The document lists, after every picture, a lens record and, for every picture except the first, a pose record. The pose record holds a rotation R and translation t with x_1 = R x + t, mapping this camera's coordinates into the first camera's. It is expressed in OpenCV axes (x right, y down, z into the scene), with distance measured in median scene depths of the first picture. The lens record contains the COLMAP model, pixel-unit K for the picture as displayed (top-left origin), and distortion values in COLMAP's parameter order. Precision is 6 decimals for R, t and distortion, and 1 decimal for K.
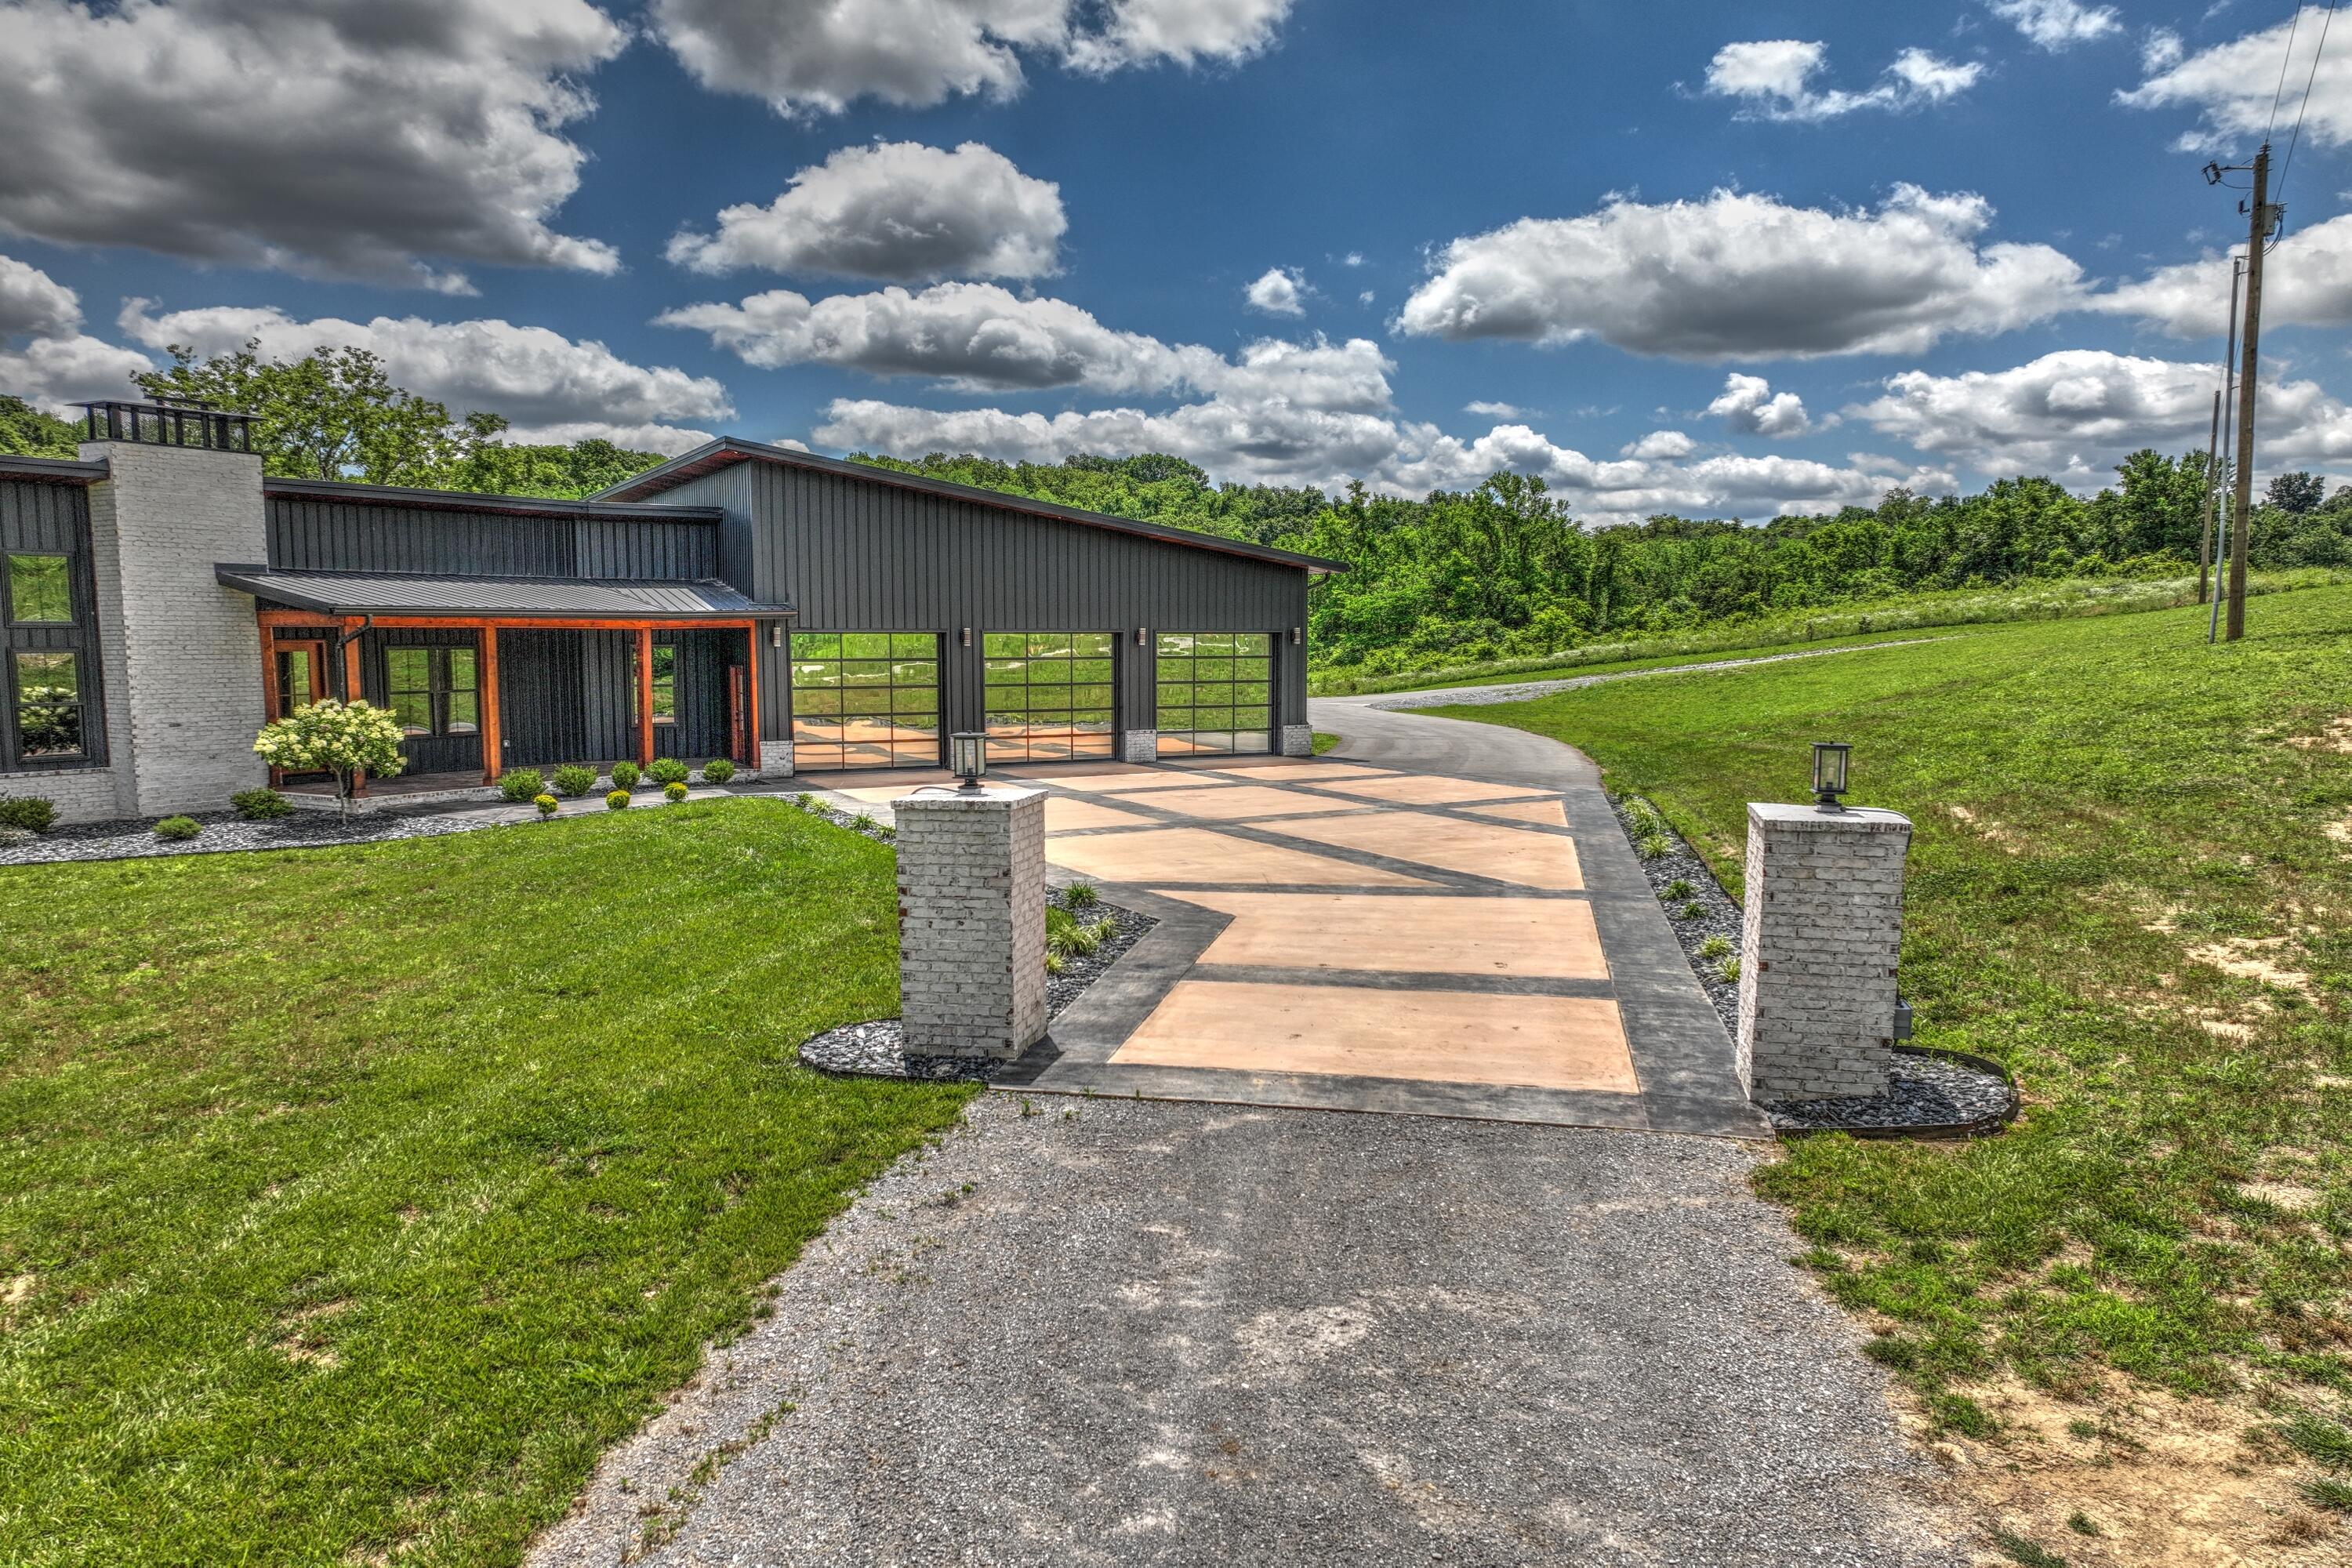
lens RADIAL K [[1649.2, 0, 1178.4], [0, 1649.2, 815.1], [0, 0, 1]] dist [0.001745, 0.017390]
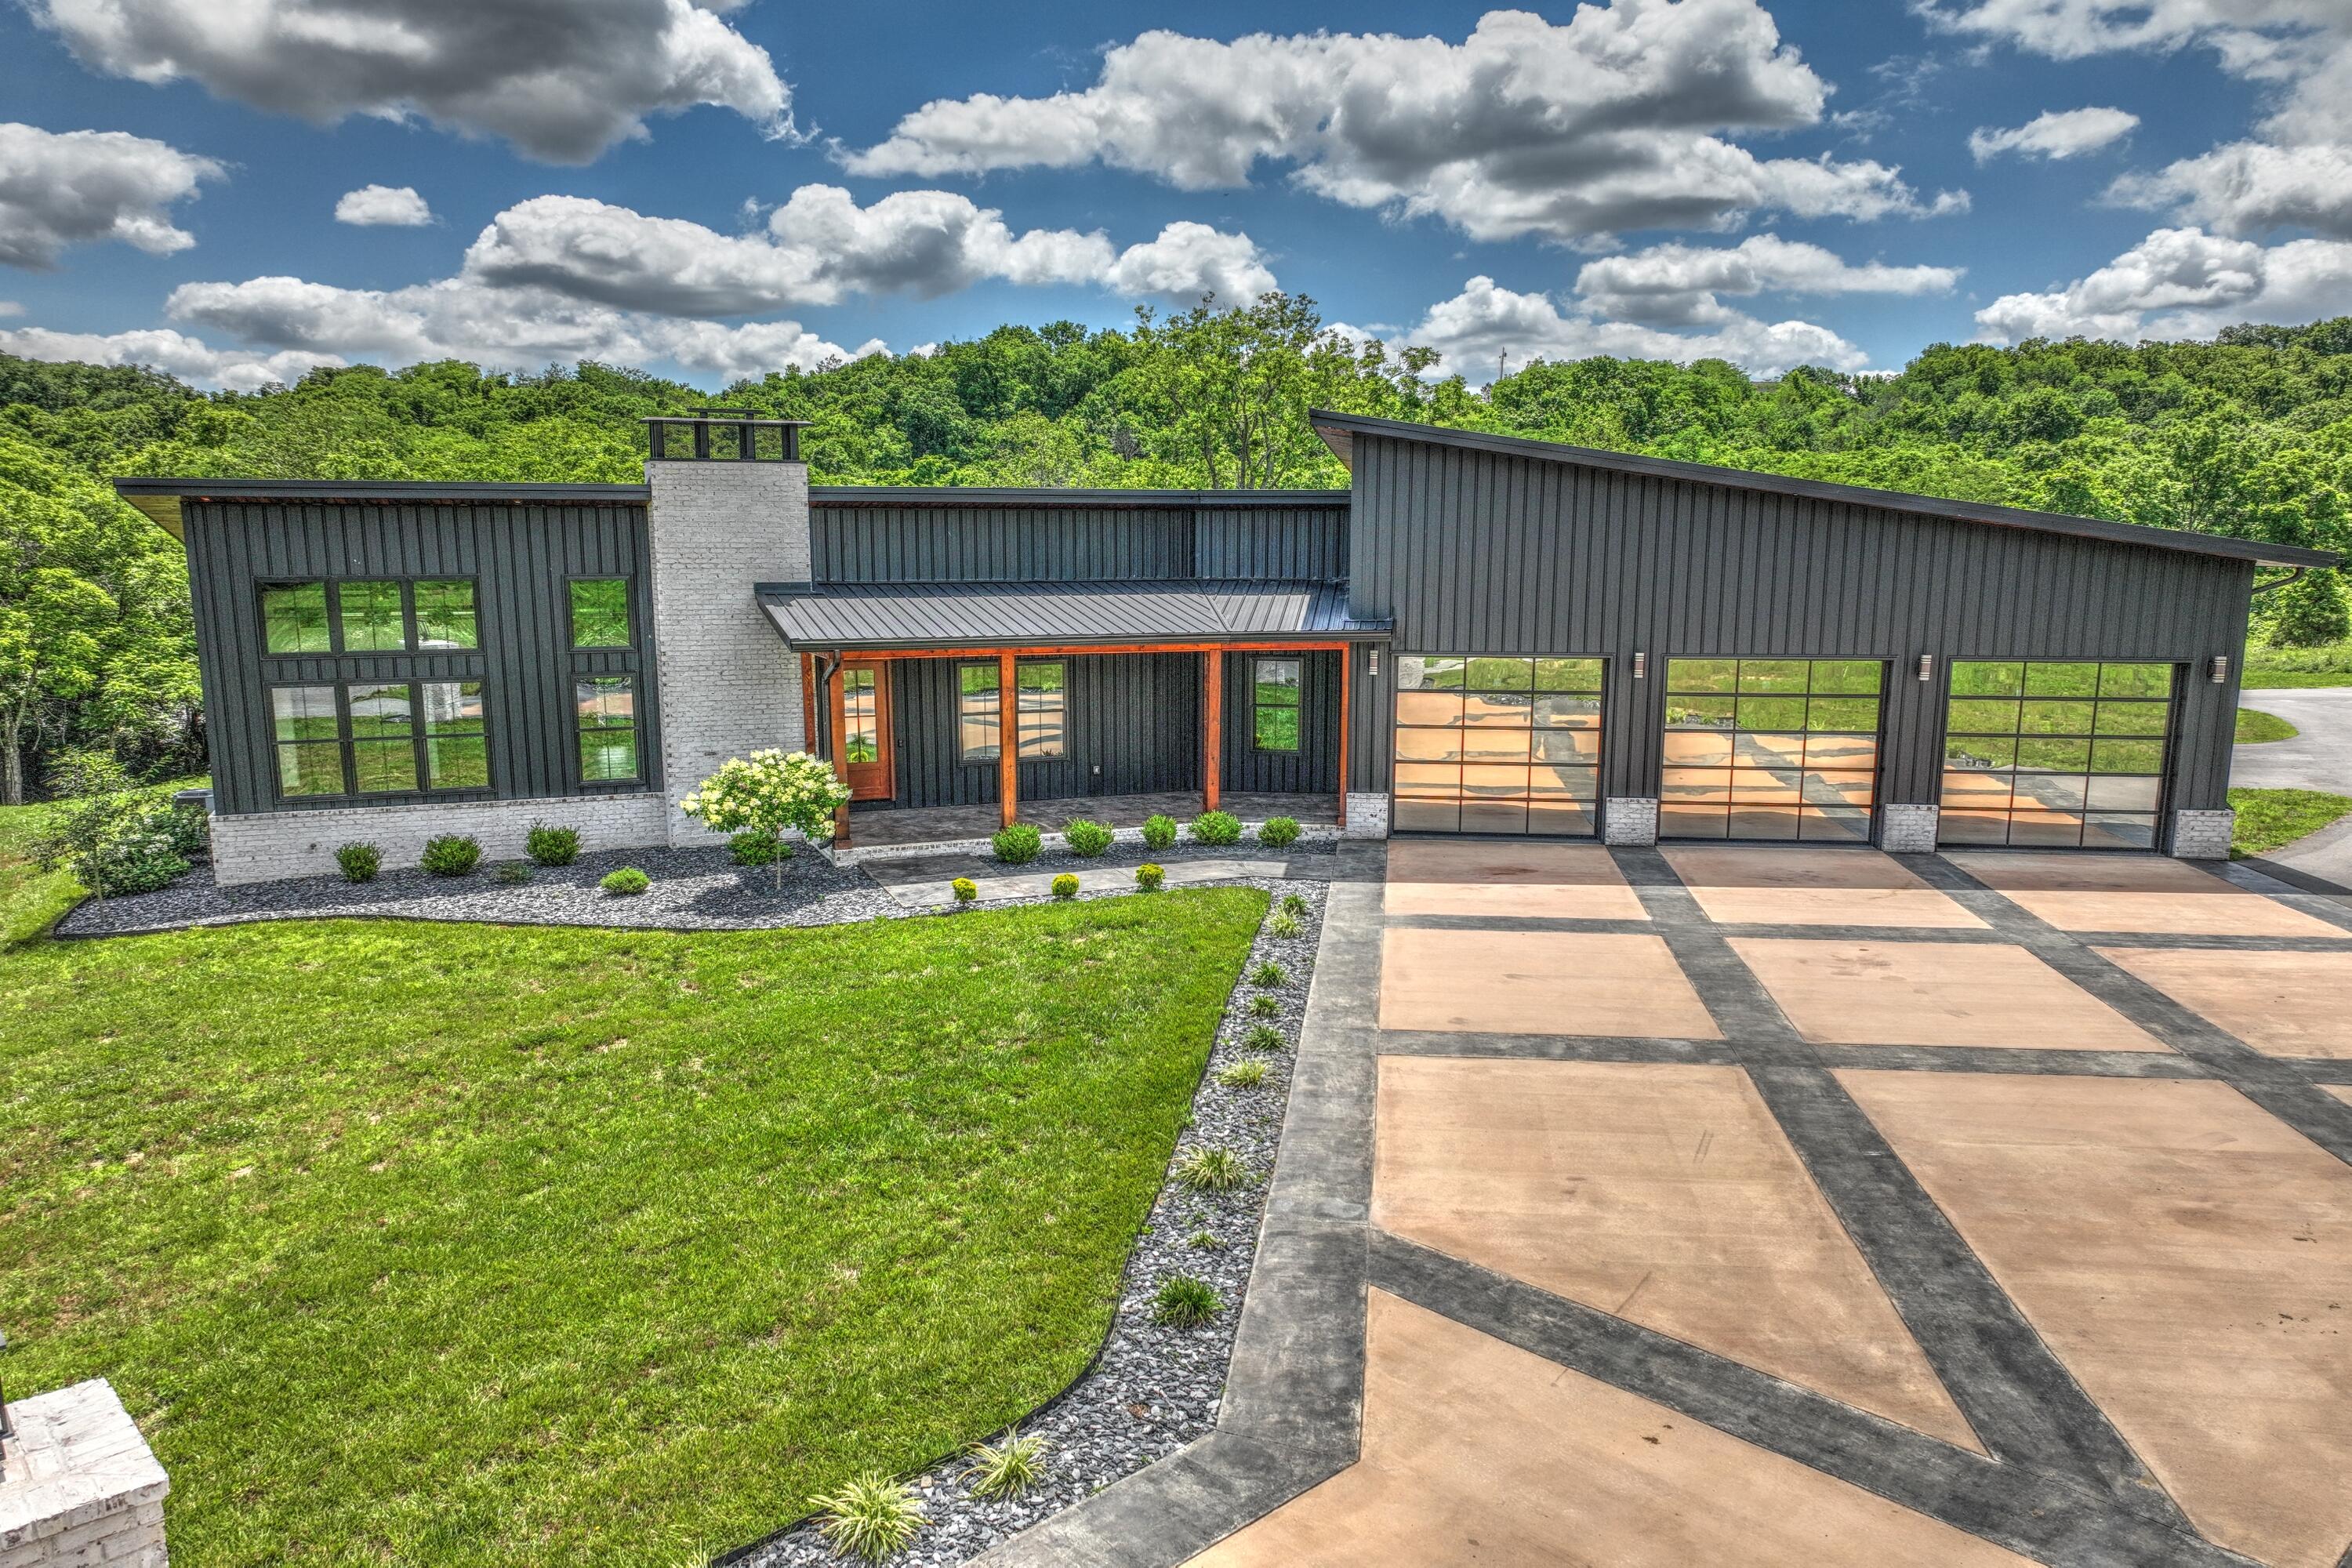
lens RADIAL K [[1651.5, 0, 1177.5], [0, 1651.5, 805.5], [0, 0, 1]] dist [-0.002967, 0.021281]
pose [[0.810573, 0.094003, -0.578044, 0.170715], [-0.064555, 0.995360, 0.071345, -0.110050], [0.582069, -0.020515, 0.812880, 0.375961]]
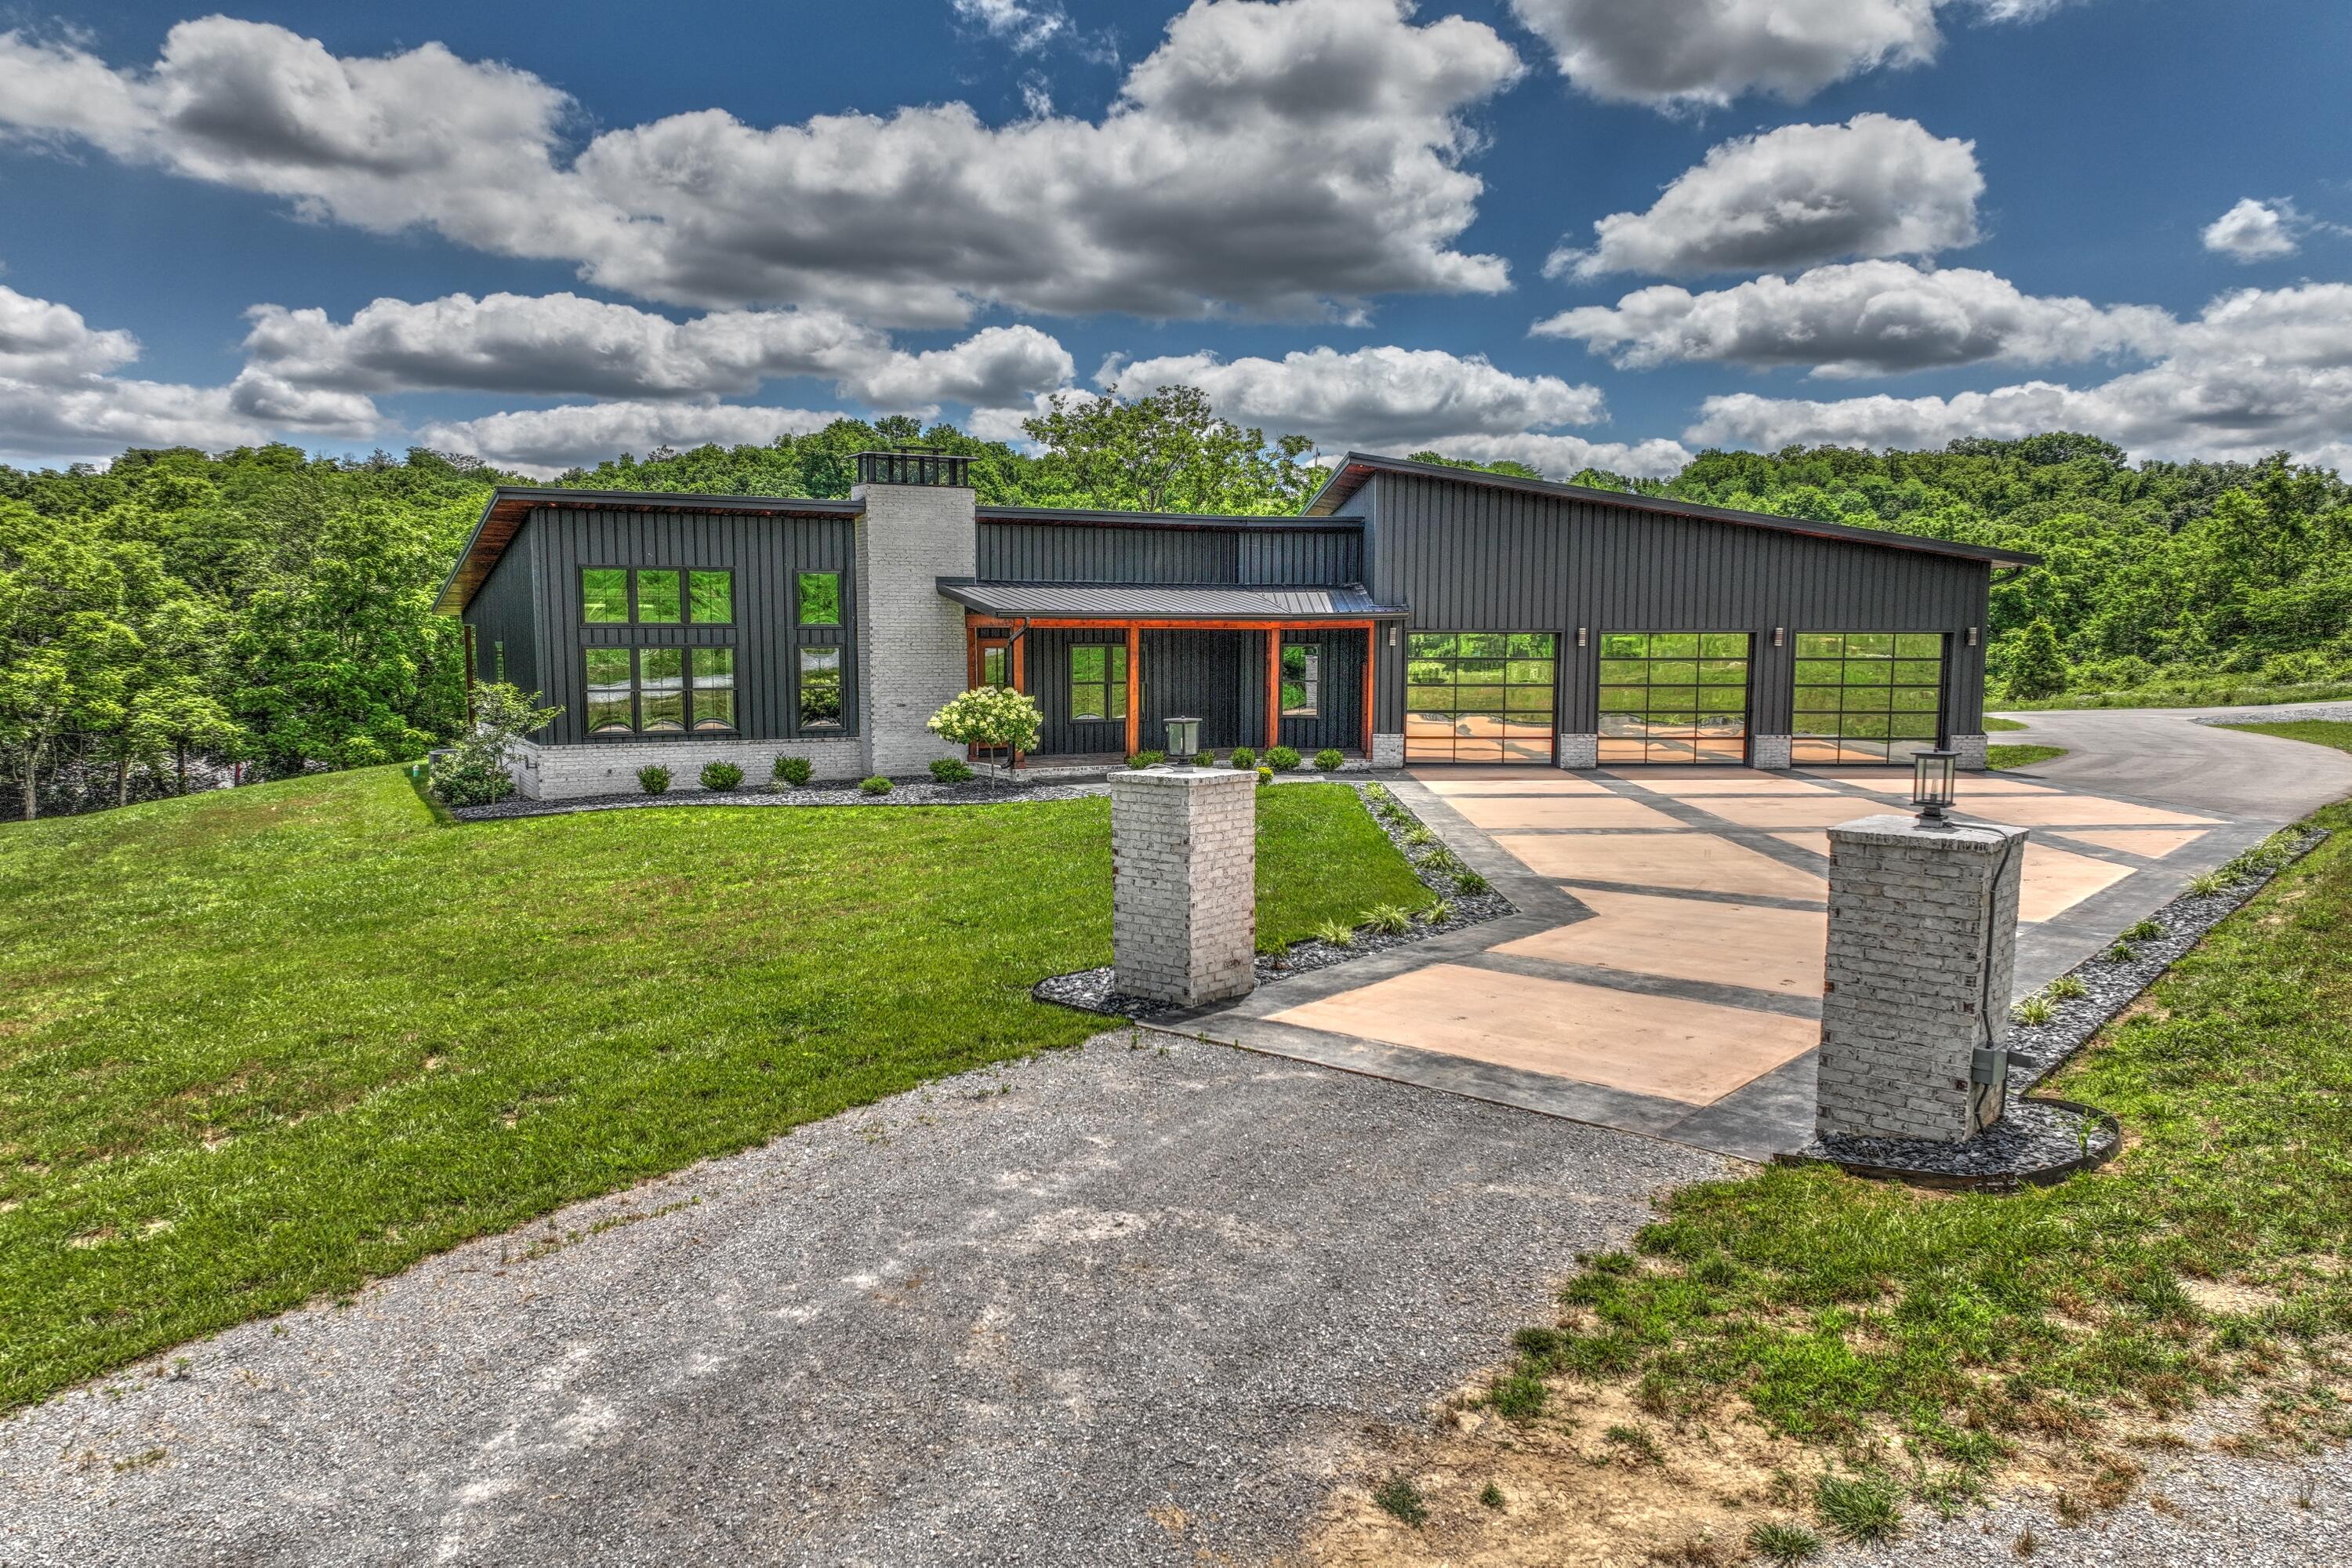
lens RADIAL K [[1651.5, 0, 1178.9], [0, 1651.5, 783.6], [0, 0, 1]] dist [-0.002967, 0.021281]
pose [[0.873514, 0.045021, -0.484713, 0.193150], [-0.054604, 0.998492, -0.005660, 0.000883], [0.483727, 0.031411, 0.874655, -0.000300]]
